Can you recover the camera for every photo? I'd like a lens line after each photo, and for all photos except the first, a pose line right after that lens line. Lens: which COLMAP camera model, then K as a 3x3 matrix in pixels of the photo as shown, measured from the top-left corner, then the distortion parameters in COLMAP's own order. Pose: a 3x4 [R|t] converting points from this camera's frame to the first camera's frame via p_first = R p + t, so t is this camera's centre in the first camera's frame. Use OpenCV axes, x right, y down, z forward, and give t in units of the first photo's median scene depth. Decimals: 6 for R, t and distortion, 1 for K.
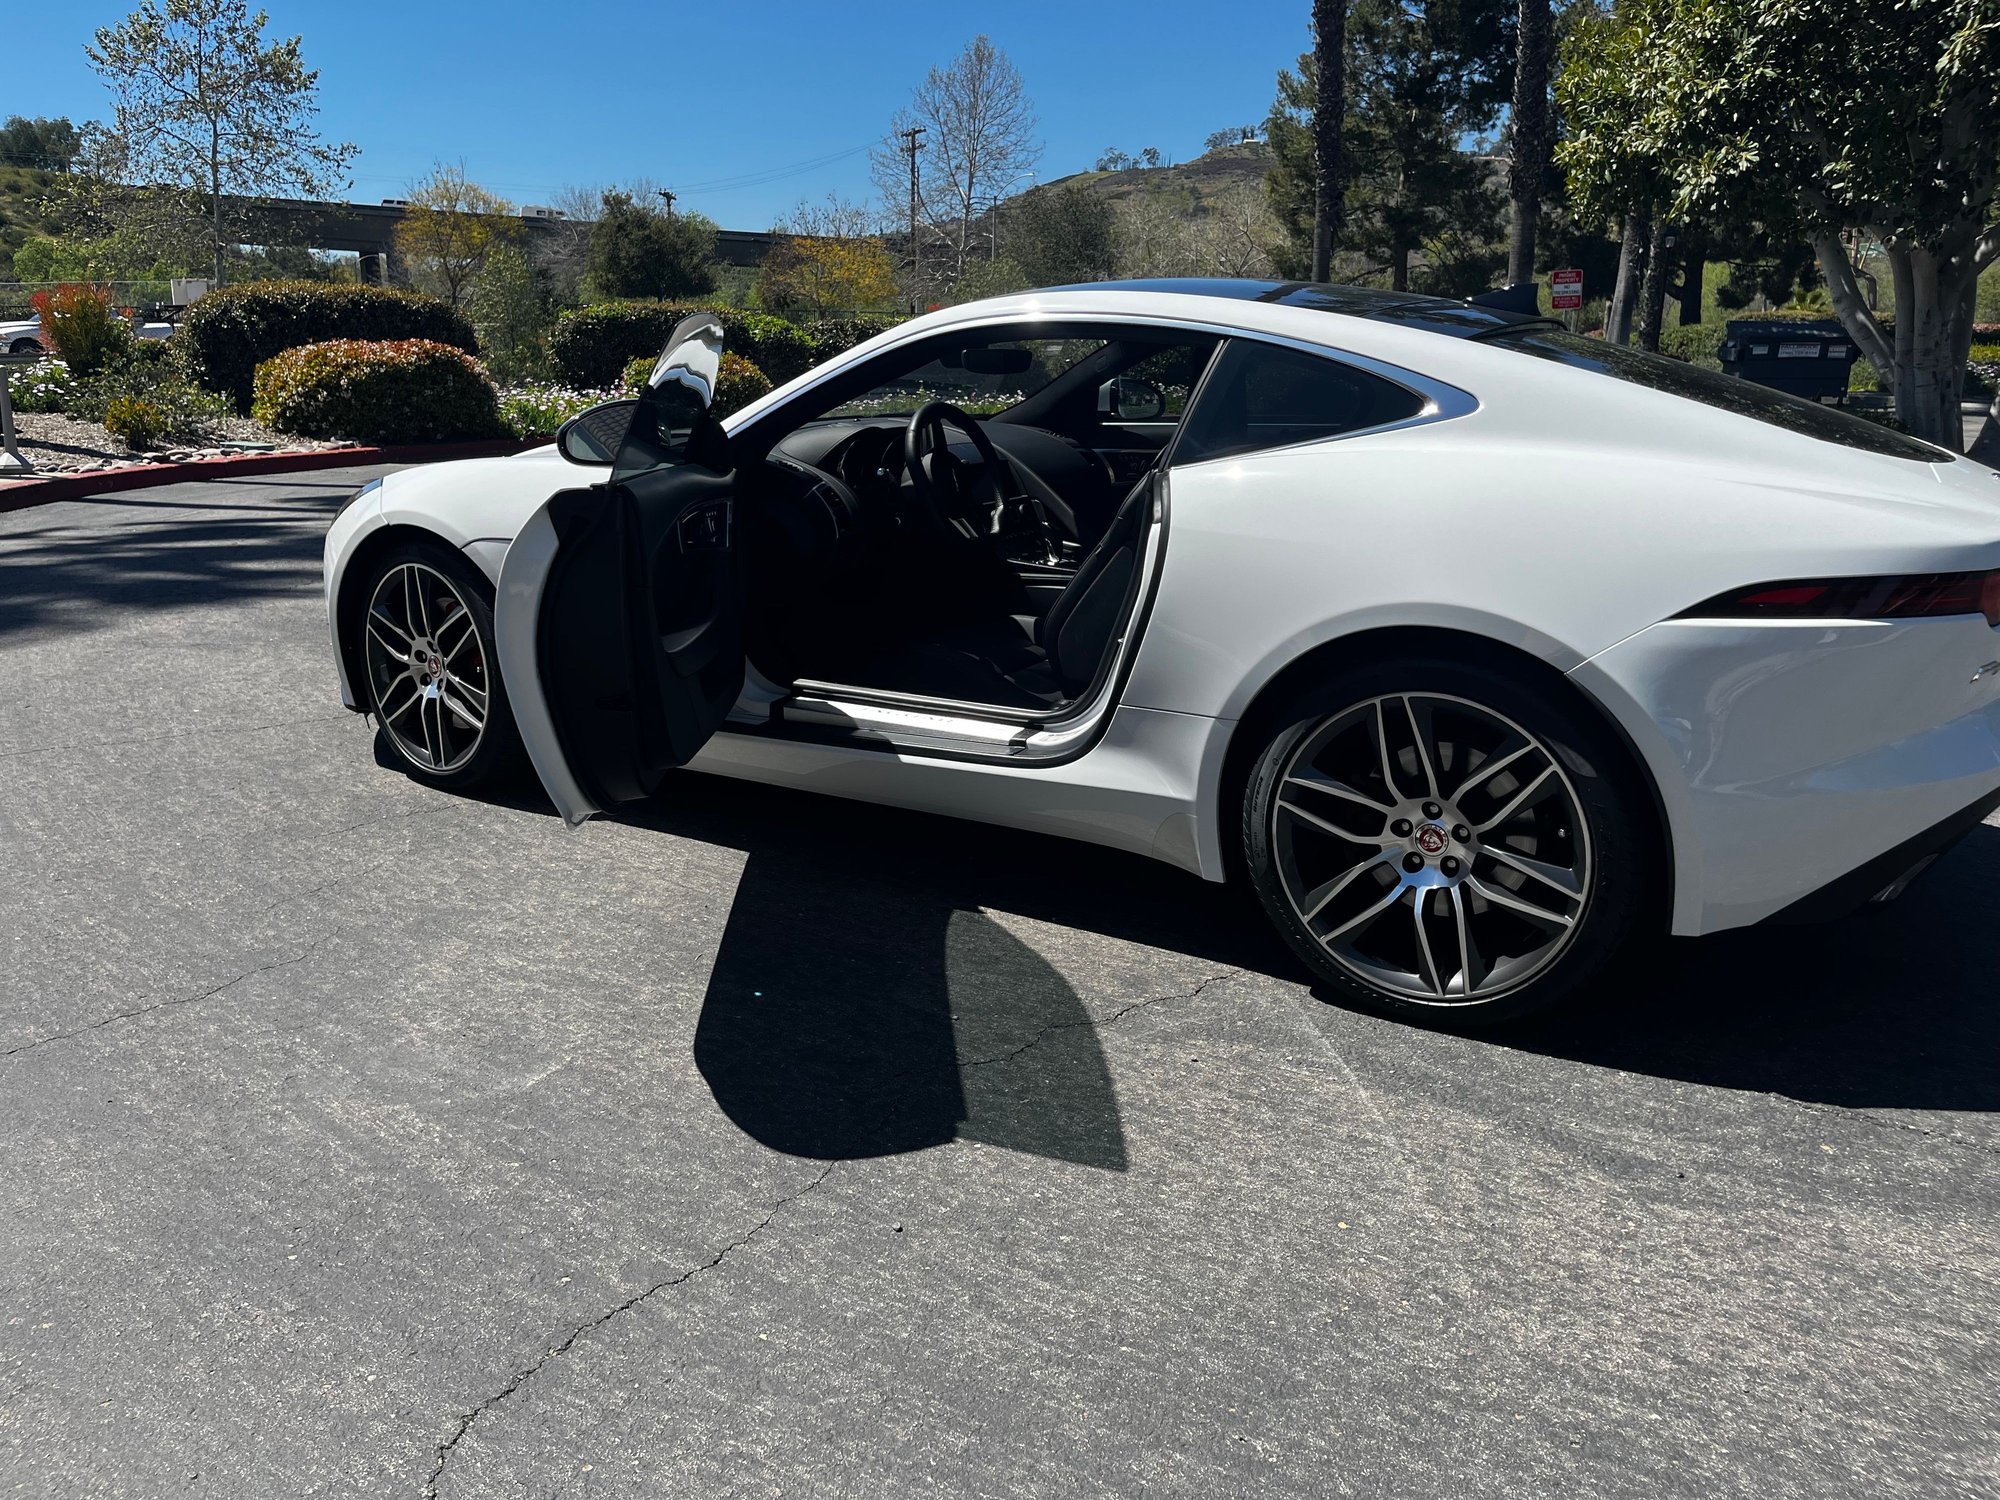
lens RADIAL K [[1520.1, 0, 994.2], [0, 1520.1, 731.6], [0, 0, 1]] dist [0.072291, -0.098041]
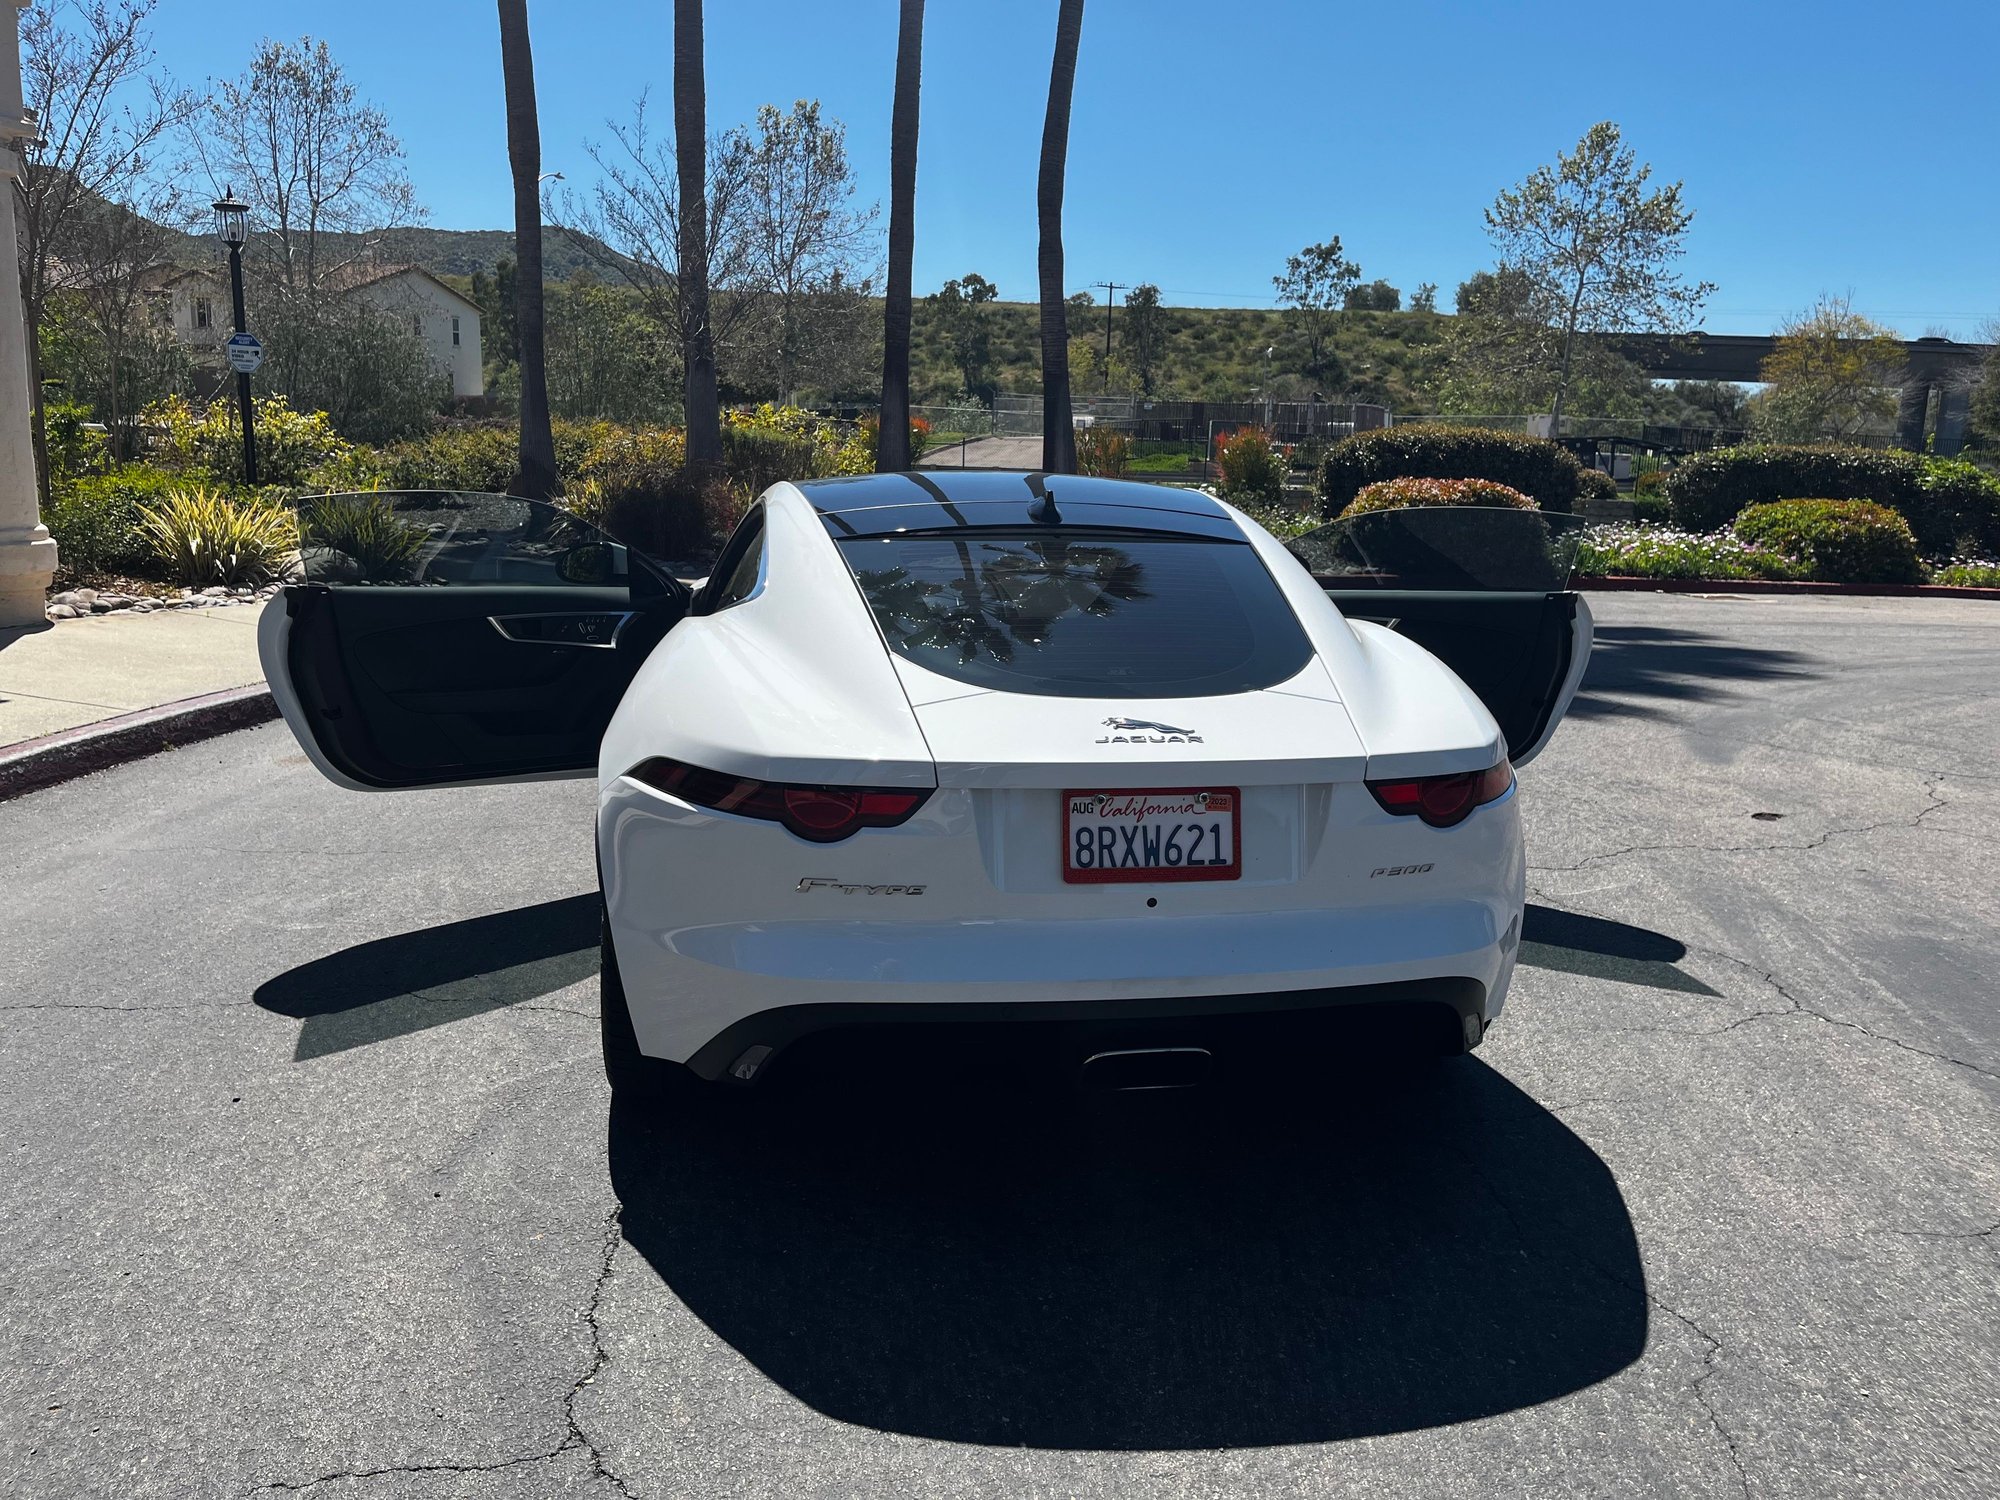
lens RADIAL K [[1520.1, 0, 1003.9], [0, 1520.1, 748.1], [0, 0, 1]] dist [0.072291, -0.098041]
pose [[0.662046, 0.163902, -0.731322, 0.338440], [-0.214356, 0.976441, 0.024787, -0.041598], [0.718155, 0.140353, 0.681582, 0.089250]]
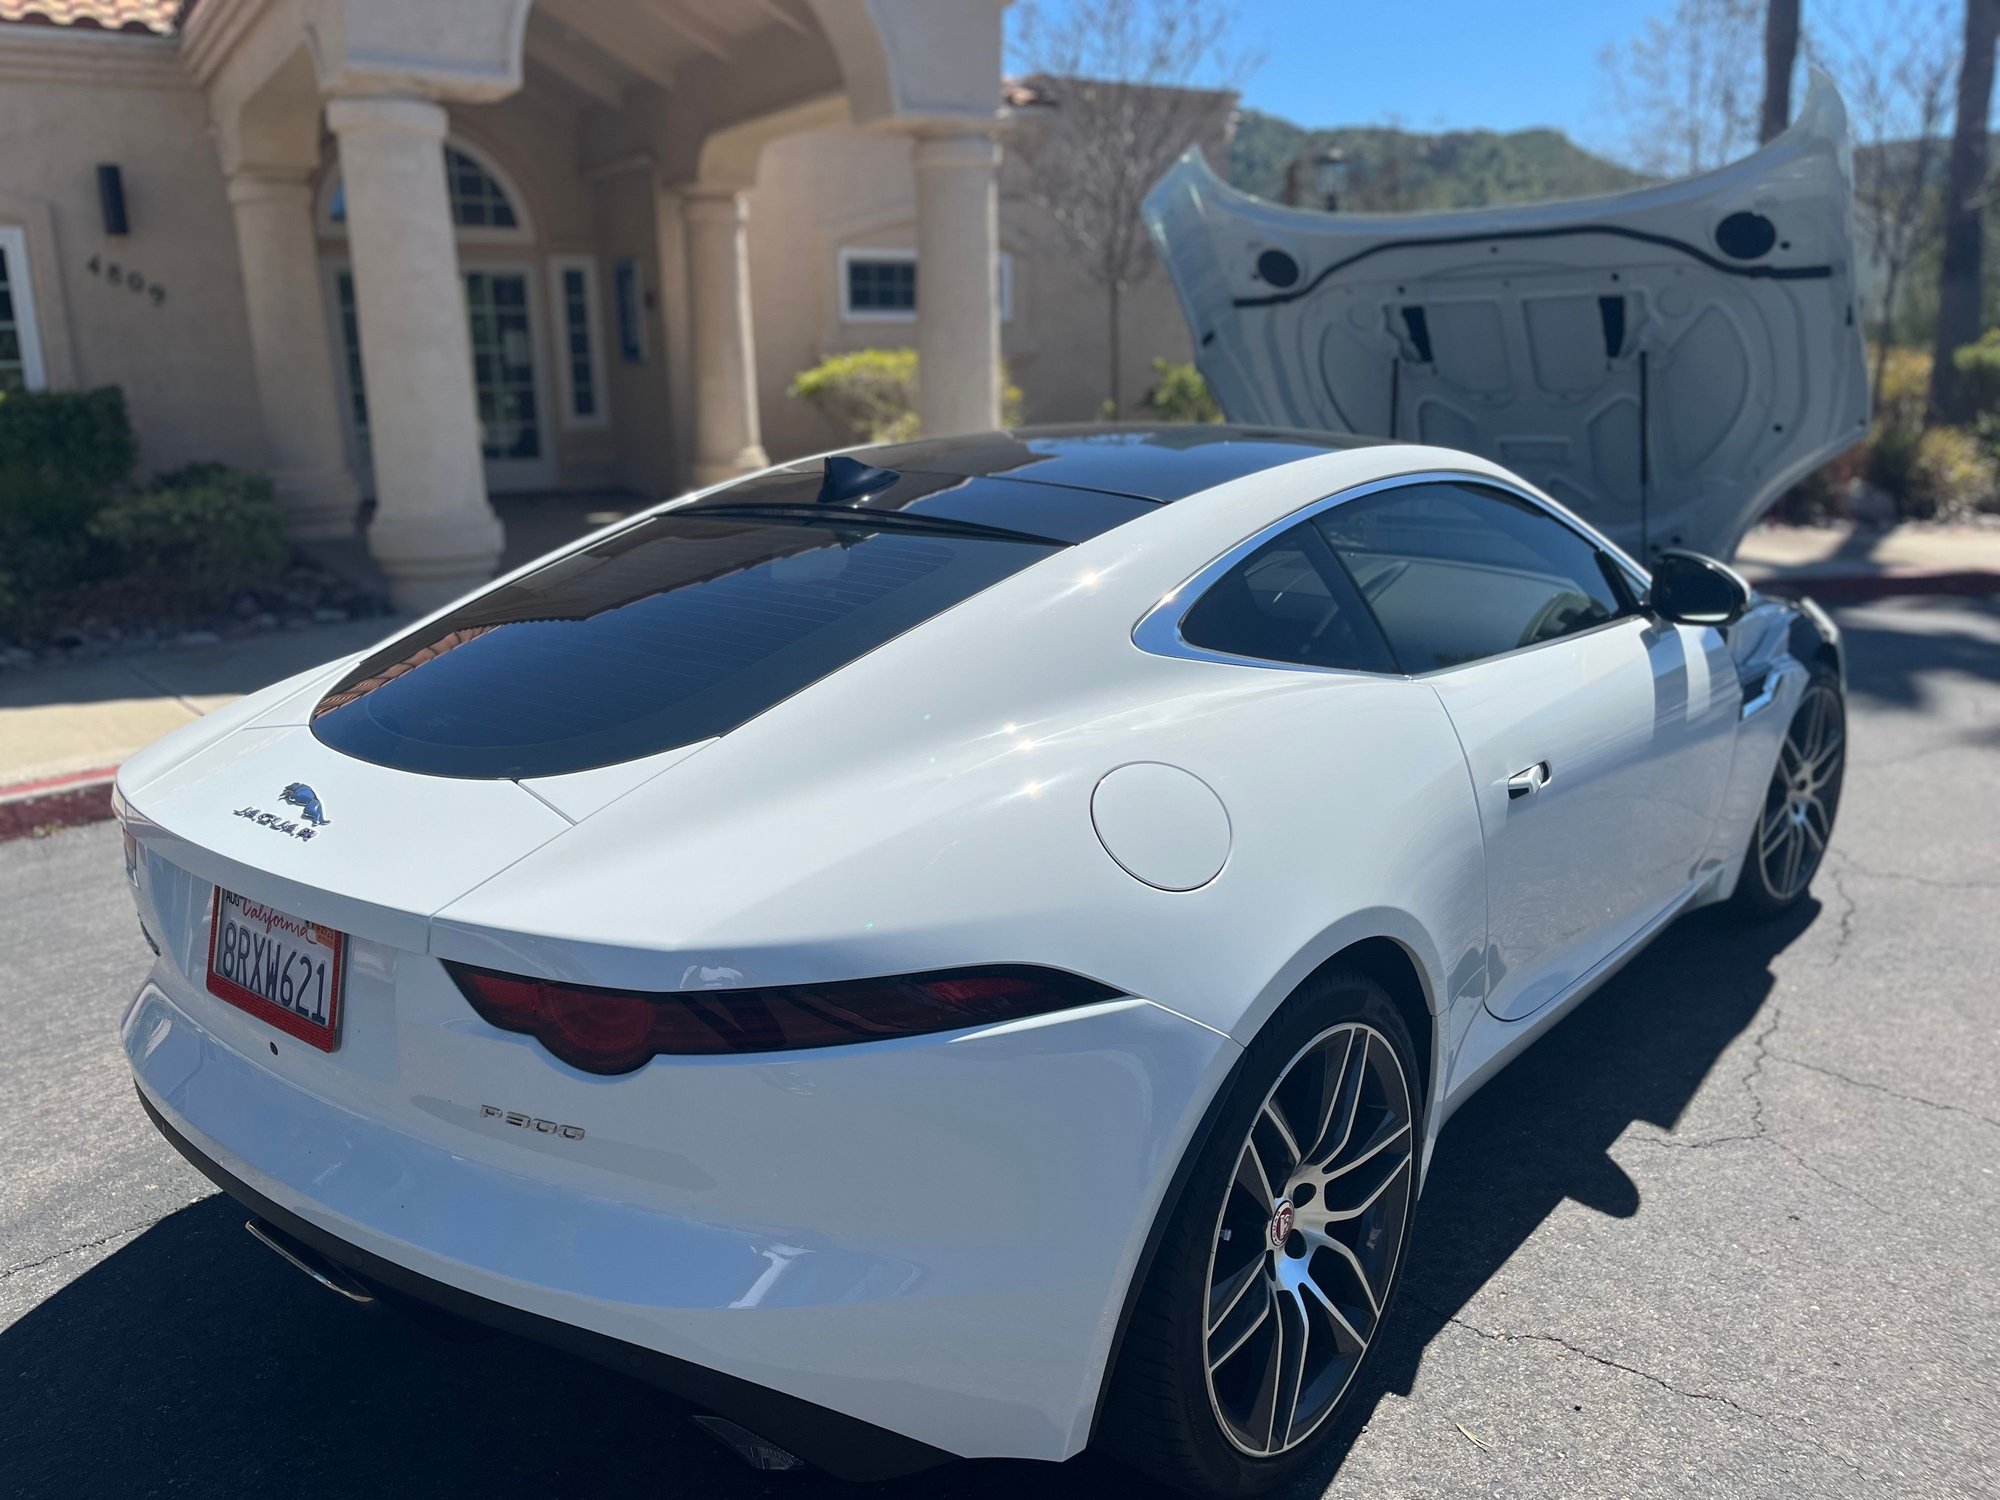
lens RADIAL K [[1520.1, 0, 982.1], [0, 1520.1, 754.2], [0, 0, 1]] dist [0.072291, -0.098041]
pose [[-0.149662, 0.241977, -0.958670, 0.328705], [-0.236119, 0.932790, 0.272306, -0.112860], [0.960130, 0.267114, -0.082468, 0.351553]]
